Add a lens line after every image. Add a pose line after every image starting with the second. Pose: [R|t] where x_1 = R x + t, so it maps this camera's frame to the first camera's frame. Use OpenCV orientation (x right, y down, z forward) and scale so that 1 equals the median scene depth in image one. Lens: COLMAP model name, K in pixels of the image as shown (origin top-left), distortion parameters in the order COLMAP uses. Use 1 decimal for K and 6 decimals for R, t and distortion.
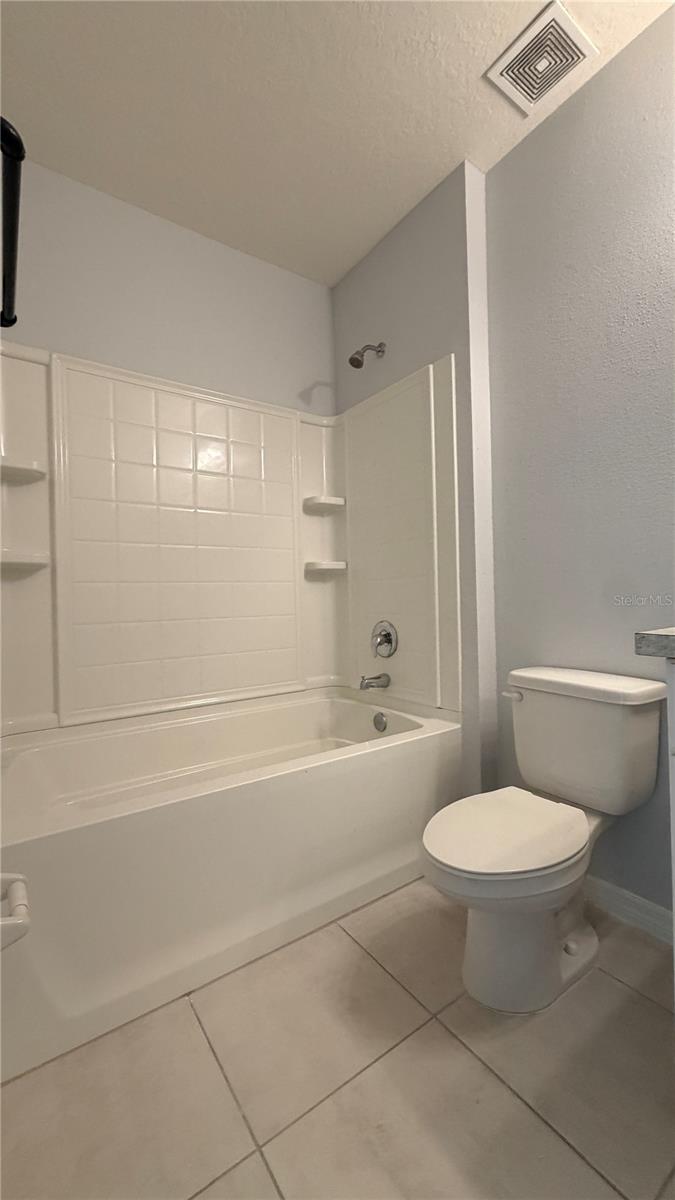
lens RADIAL K [[477.4, 0, 340.4], [0, 477.4, 592.1], [0, 0, 1]] dist [0.000722, -0.000032]
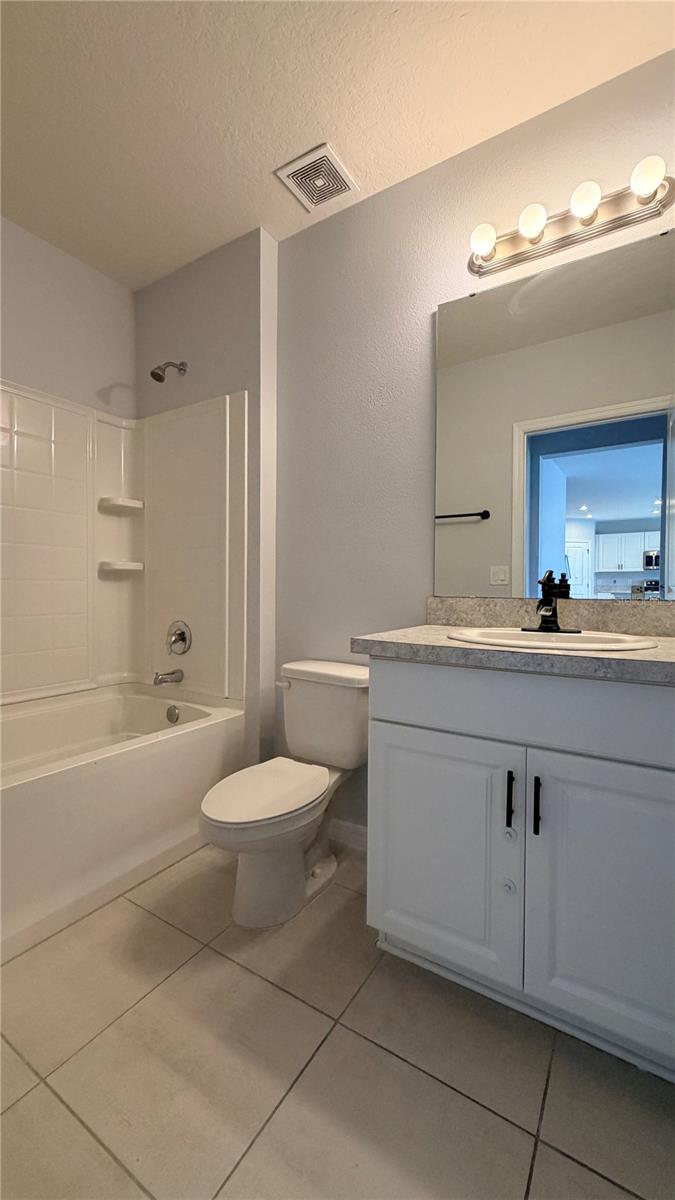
lens RADIAL K [[477.4, 0, 334.8], [0, 477.4, 599.1], [0, 0, 1]] dist [0.000722, -0.000032]
pose [[0.926151, 0.023763, 0.376405, 0.012940], [-0.034884, 0.999132, 0.022754, -0.035553], [-0.375537, -0.034204, 0.926176, -0.179965]]
